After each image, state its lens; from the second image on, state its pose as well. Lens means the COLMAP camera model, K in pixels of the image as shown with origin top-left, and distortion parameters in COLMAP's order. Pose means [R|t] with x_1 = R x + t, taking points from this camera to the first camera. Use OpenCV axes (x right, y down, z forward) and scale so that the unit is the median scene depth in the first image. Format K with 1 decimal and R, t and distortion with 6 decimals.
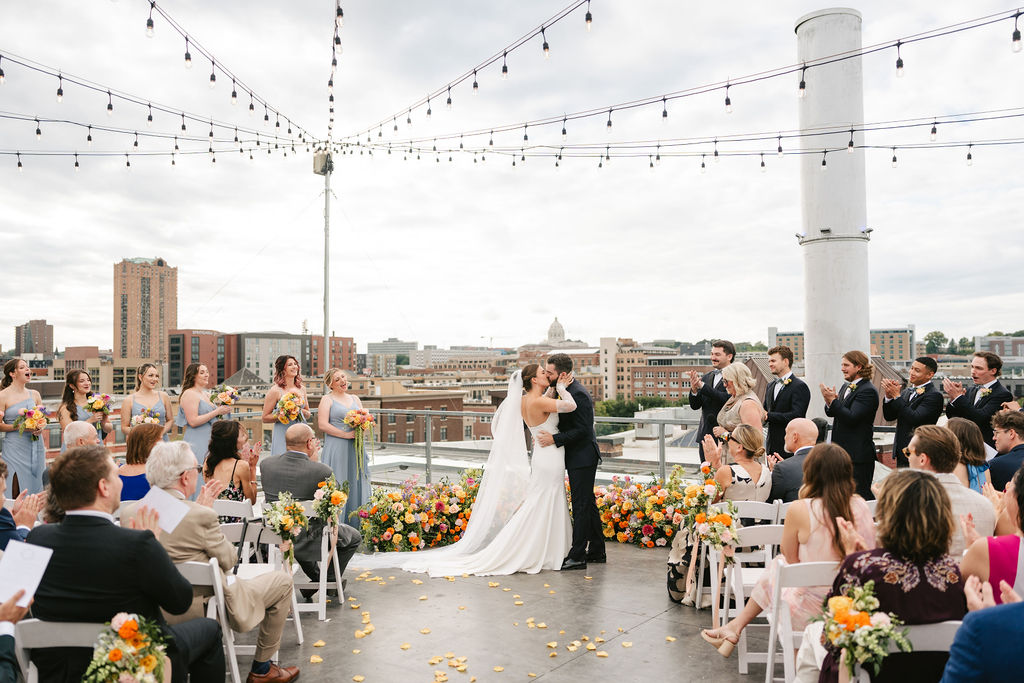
lens RADIAL K [[844.4, 0, 507.2], [0, 844.4, 341.6], [0, 0, 1]] dist [-0.042581, 0.007368]
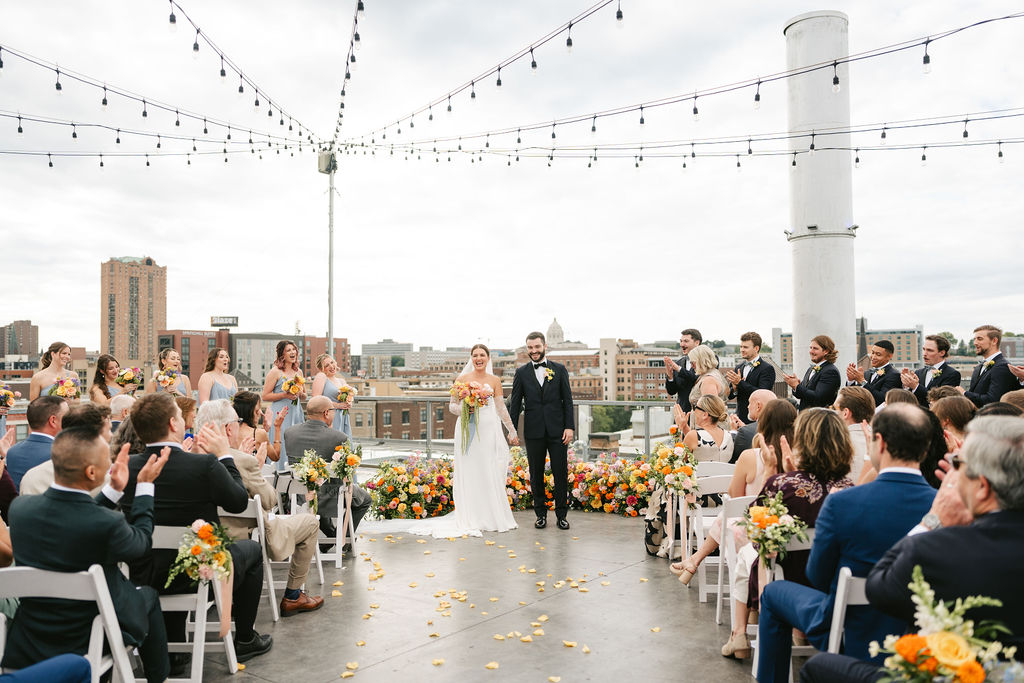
lens RADIAL K [[864.9, 0, 506.6], [0, 864.9, 345.4], [0, 0, 1]] dist [-0.034250, 0.013486]
pose [[0.999998, -0.000634, 0.001996, 0.001940], [0.000628, 0.999995, 0.003169, 0.012291], [-0.001998, -0.003168, 0.999993, -0.074578]]
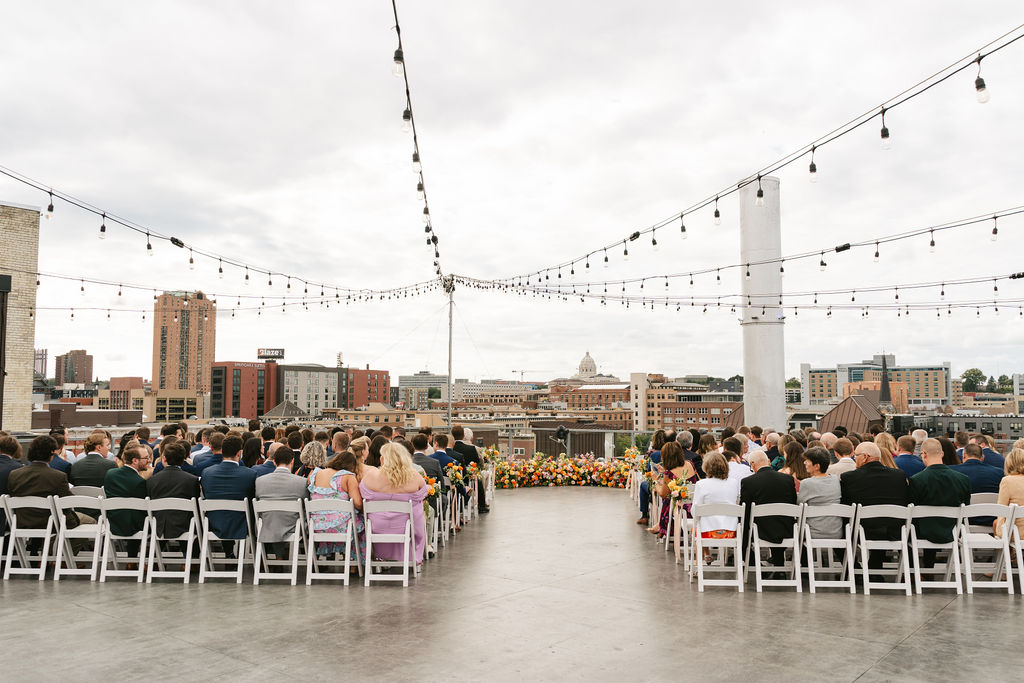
lens RADIAL K [[844.4, 0, 519.7], [0, 844.4, 340.6], [0, 0, 1]] dist [-0.042581, 0.007368]
pose [[0.999714, 0.008133, -0.022468, -0.030915], [-0.009061, 0.999095, -0.041555, -0.026607], [0.022110, 0.041747, 0.998884, -0.751297]]
